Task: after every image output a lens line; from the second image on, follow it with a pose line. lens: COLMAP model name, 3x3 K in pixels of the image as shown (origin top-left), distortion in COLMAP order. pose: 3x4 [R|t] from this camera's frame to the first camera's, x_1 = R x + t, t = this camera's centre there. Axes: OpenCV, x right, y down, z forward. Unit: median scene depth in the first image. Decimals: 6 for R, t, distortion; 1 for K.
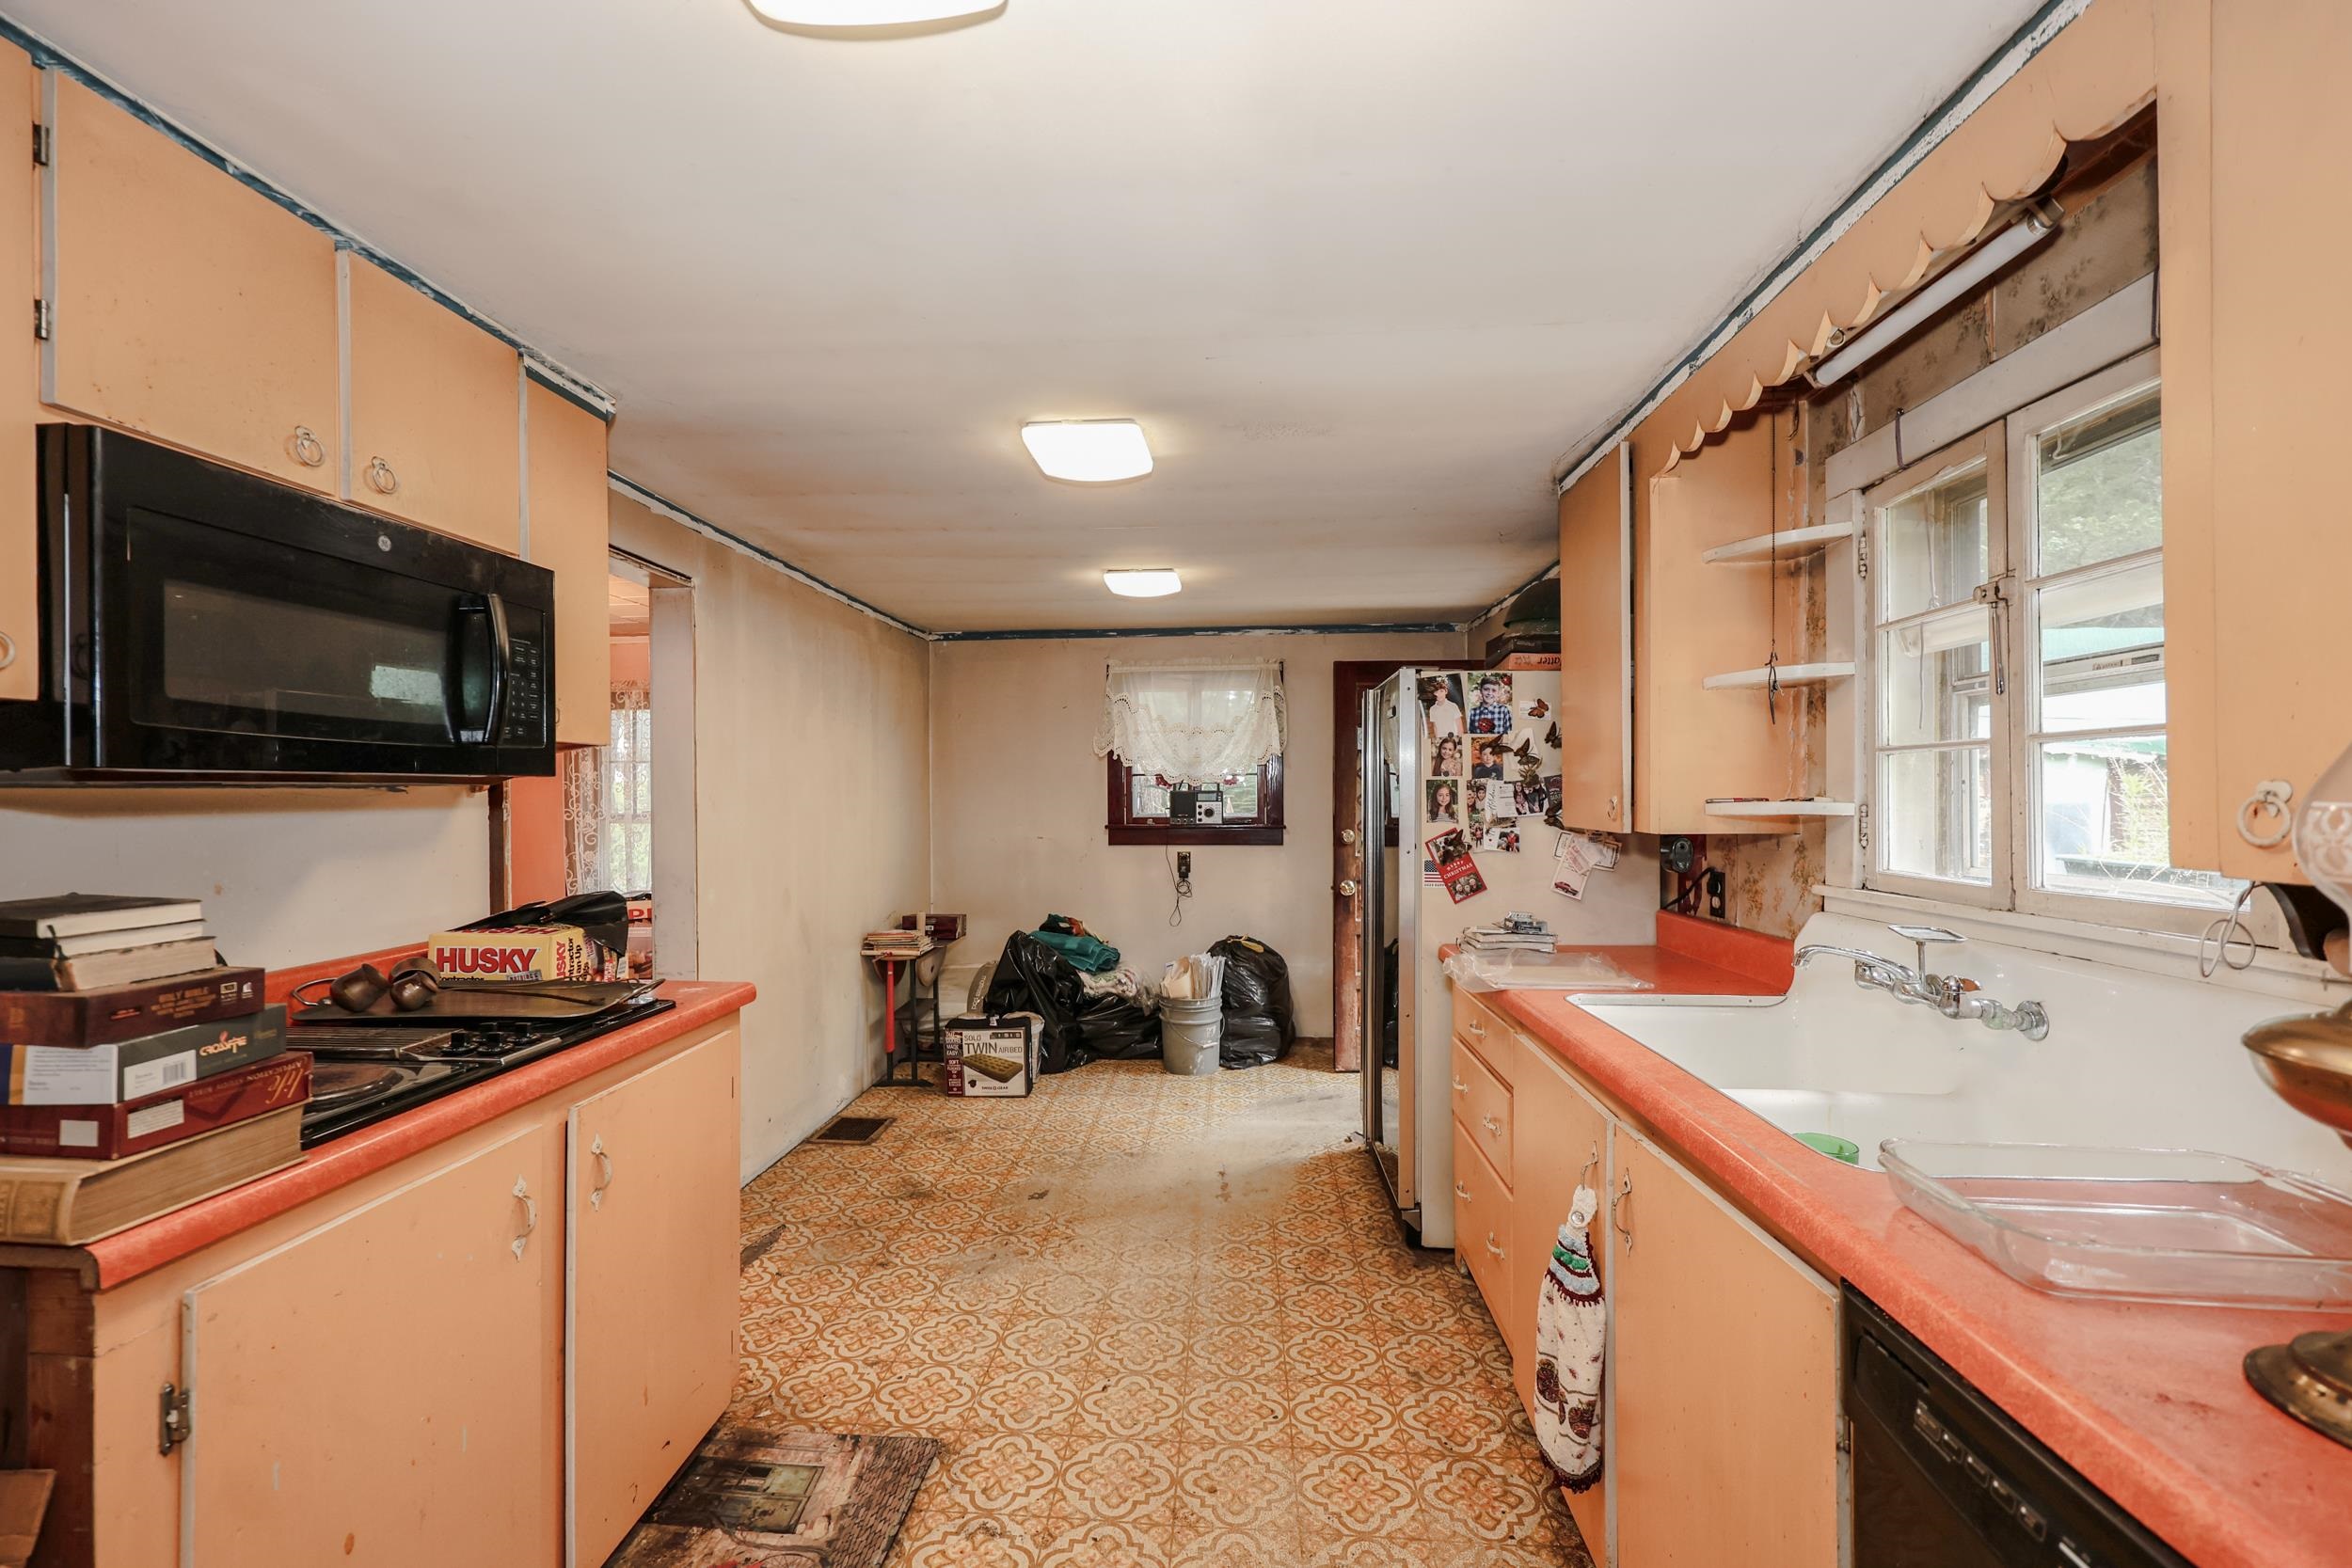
lens RADIAL K [[983.0, 0, 1167.3], [0, 983.0, 784.4], [0, 0, 1]] dist [0.001247, -0.000222]
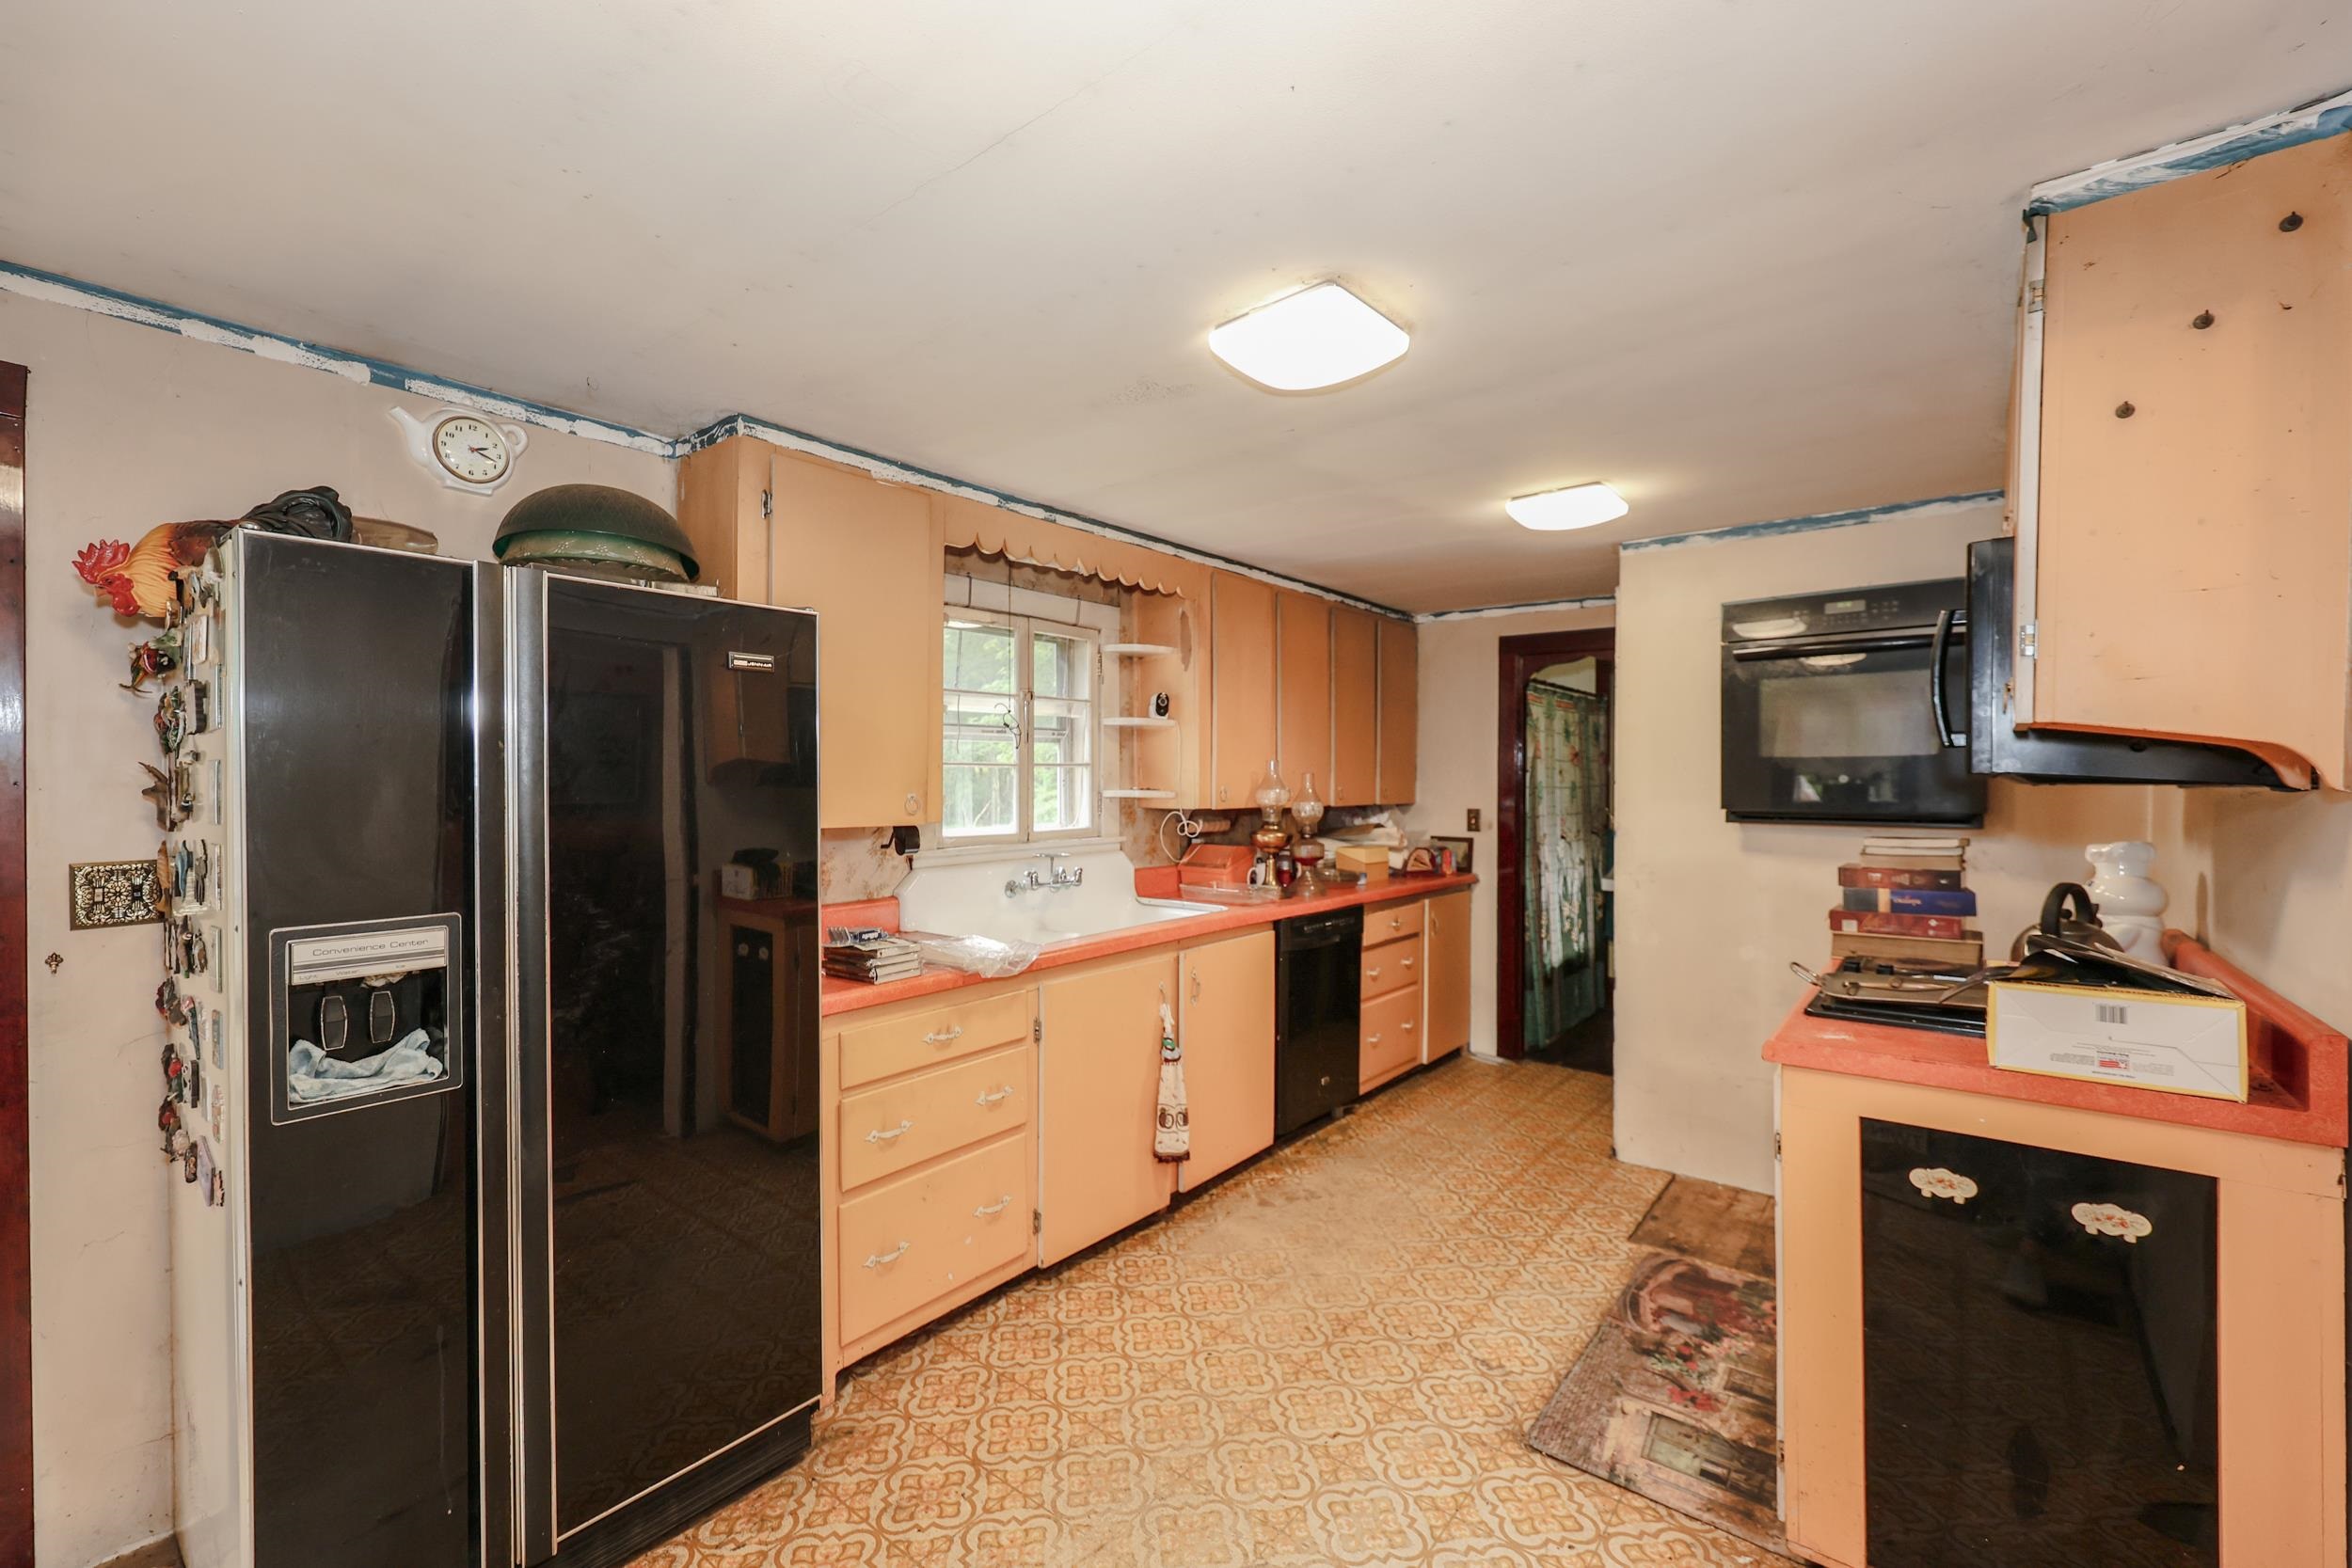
lens RADIAL K [[983.0, 0, 1167.3], [0, 983.0, 784.4], [0, 0, 1]] dist [0.001247, -0.000222]
pose [[-0.823217, 0.001647, 0.567724, -0.554638], [-0.001703, 0.999984, -0.005371, 0.008677], [-0.567724, -0.005388, -0.823201, 2.240116]]
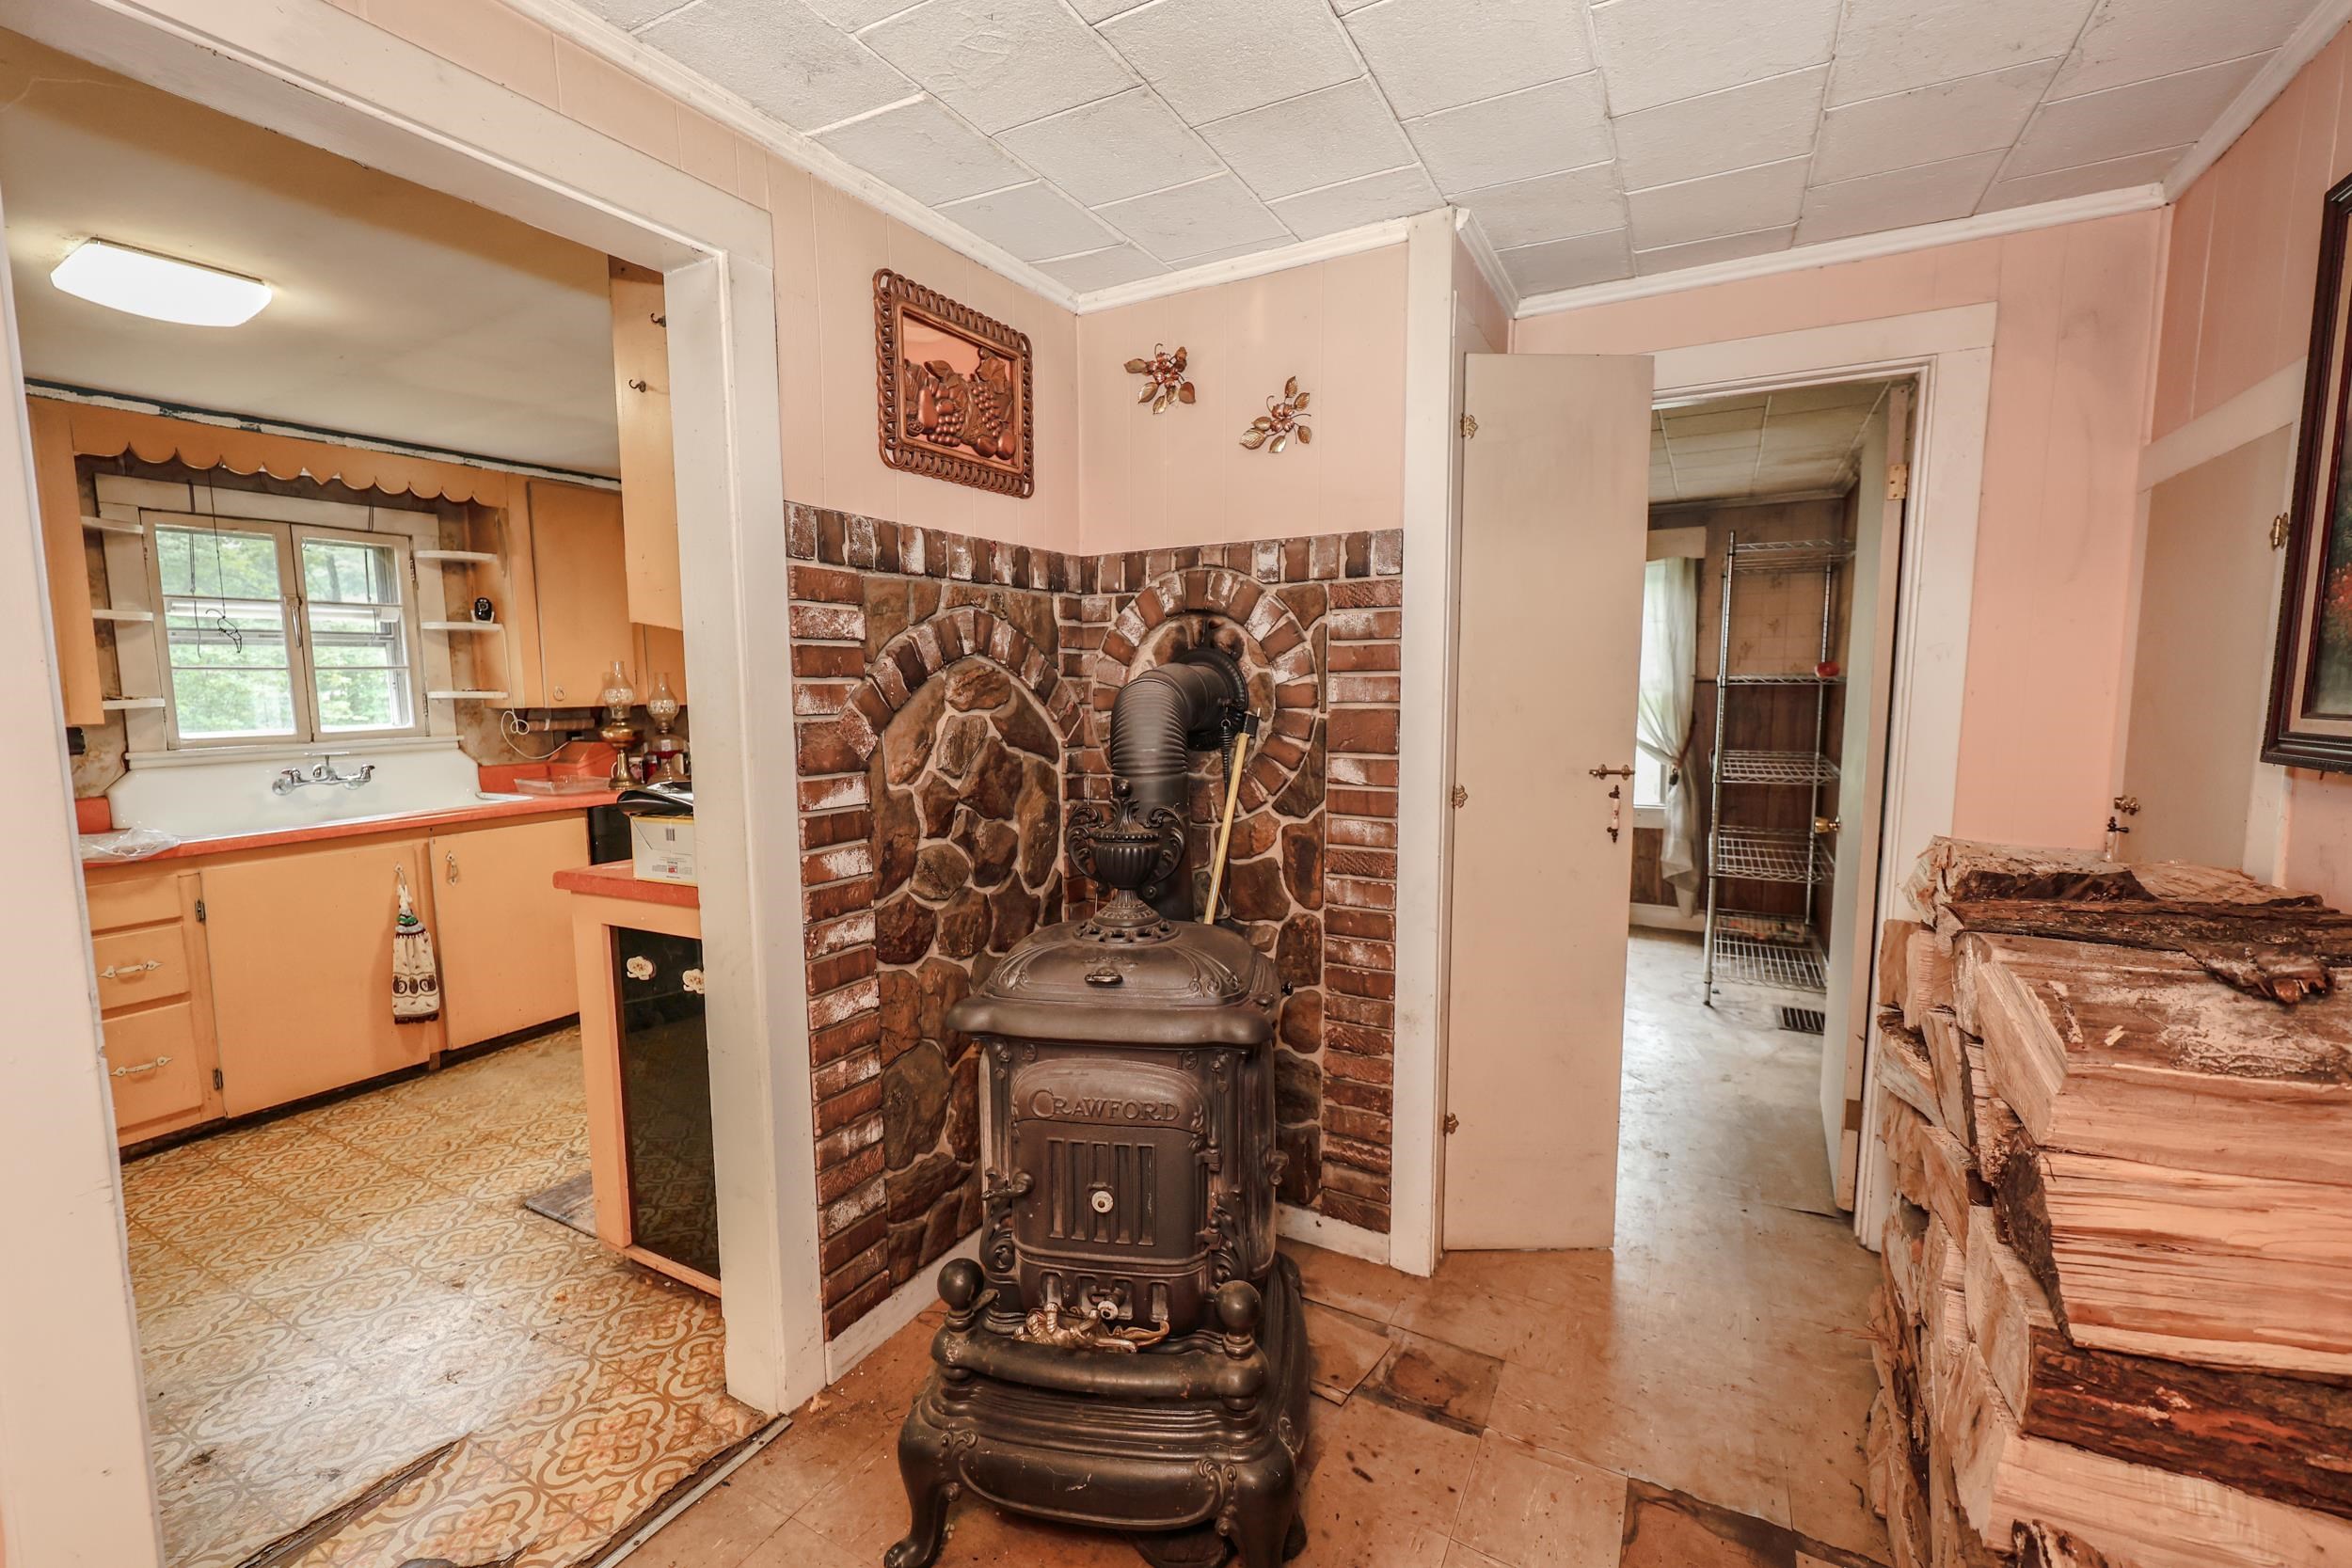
lens RADIAL K [[997.3, 0, 1171.1], [0, 997.3, 786.1], [0, 0, 1]] dist [0.002124, -0.000466]
pose [[-0.909855, -0.026878, 0.414056, -1.666232], [0.014059, 0.995330, 0.095504, 0.029133], [-0.414689, 0.092716, -0.905227, 1.951809]]
